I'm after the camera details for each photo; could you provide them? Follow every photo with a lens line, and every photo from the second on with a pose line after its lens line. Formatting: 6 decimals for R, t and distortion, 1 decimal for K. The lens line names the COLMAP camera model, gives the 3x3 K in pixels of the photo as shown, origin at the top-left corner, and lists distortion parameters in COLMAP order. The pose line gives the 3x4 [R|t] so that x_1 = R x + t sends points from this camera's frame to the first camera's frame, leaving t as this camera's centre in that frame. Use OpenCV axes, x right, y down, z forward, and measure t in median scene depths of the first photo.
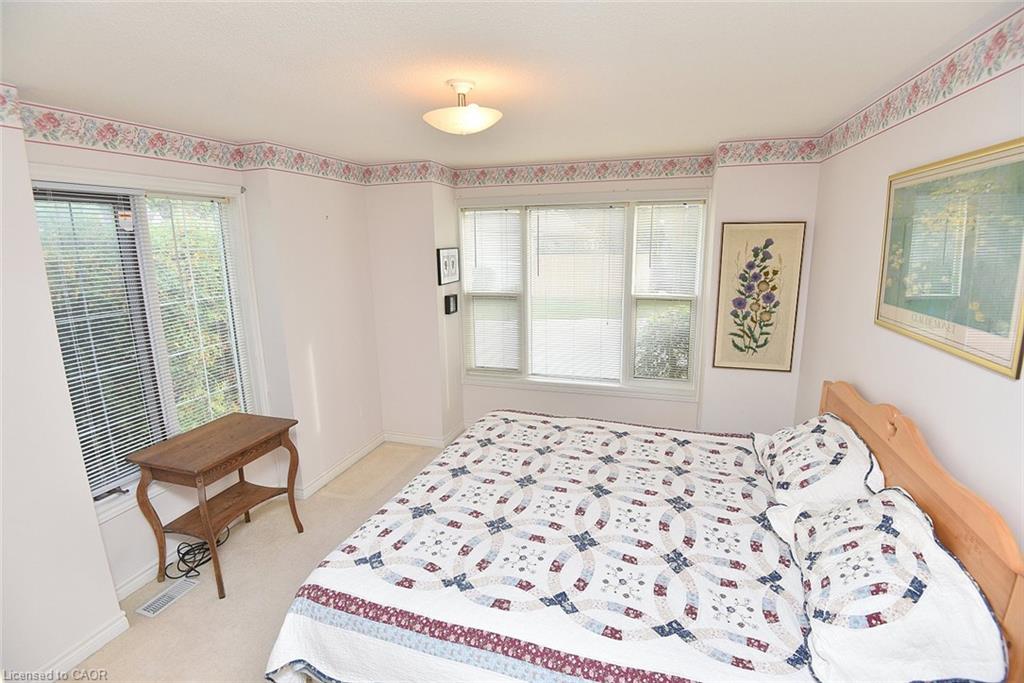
lens RADIAL K [[489.7, 0, 503.2], [0, 489.7, 334.3], [0, 0, 1]] dist [-0.013451, -0.023985]
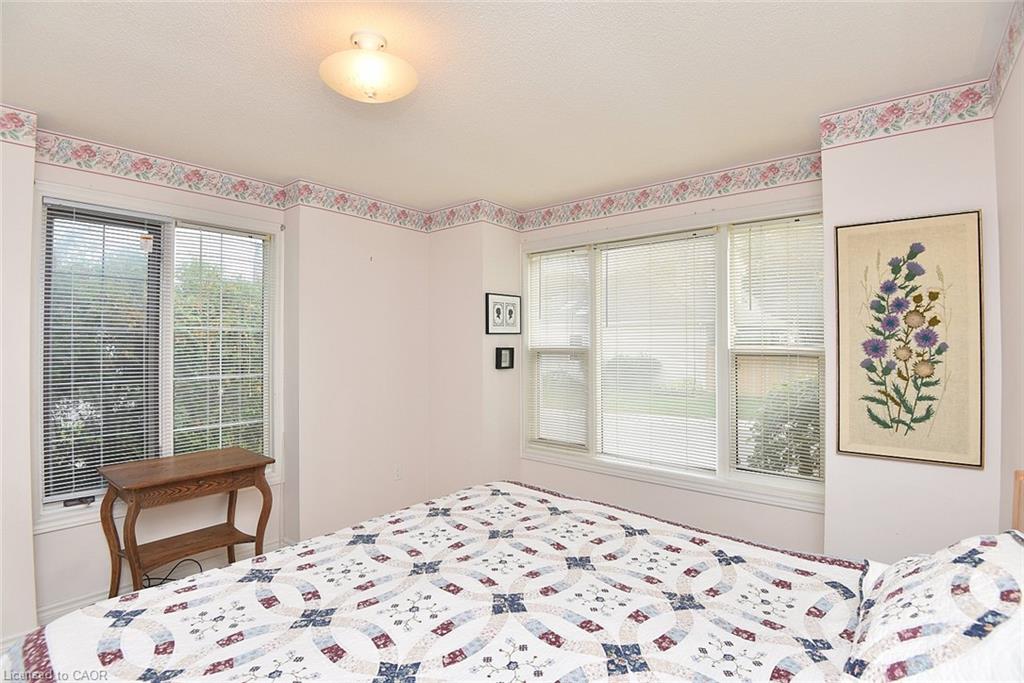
lens RADIAL K [[489.7, 0, 503.2], [0, 489.7, 334.3], [0, 0, 1]] dist [-0.013451, -0.023985]
pose [[0.926527, 0.008953, -0.376122, 0.287059], [-0.084783, 0.978971, -0.185549, 0.076311], [0.366551, 0.203805, 0.907802, 0.274120]]
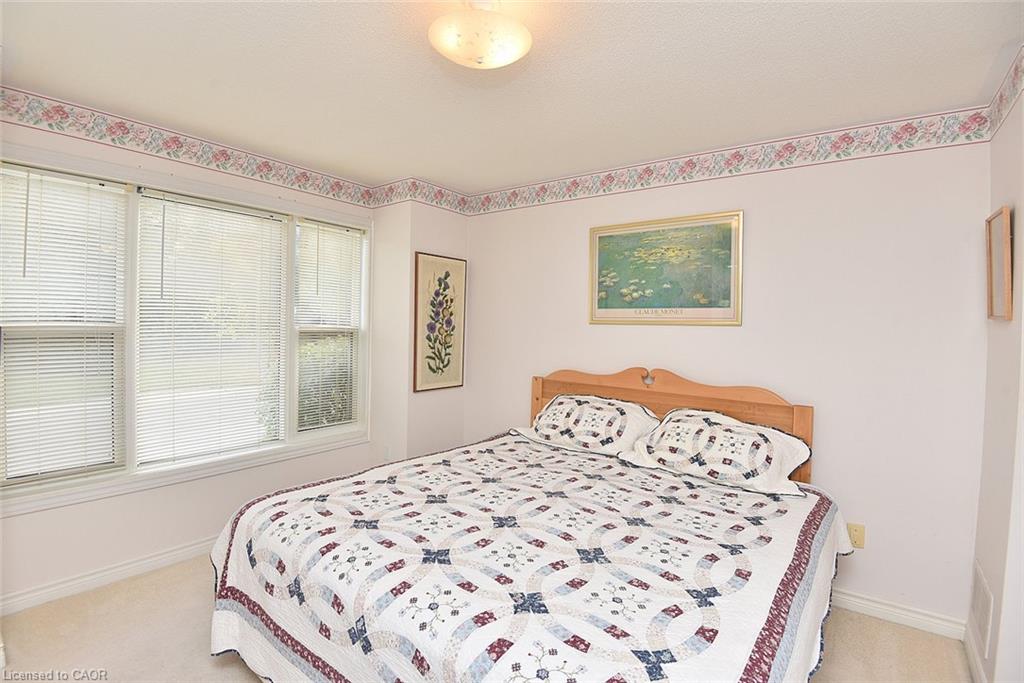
lens RADIAL K [[489.5, 0, 520.1], [0, 489.5, 327.1], [0, 0, 1]] dist [0.000198, -0.050880]
pose [[0.305815, 0.014130, 0.951986, -0.506788], [0.154877, 0.985834, -0.064385, 0.036330], [-0.939410, 0.167131, 0.299294, 0.509988]]
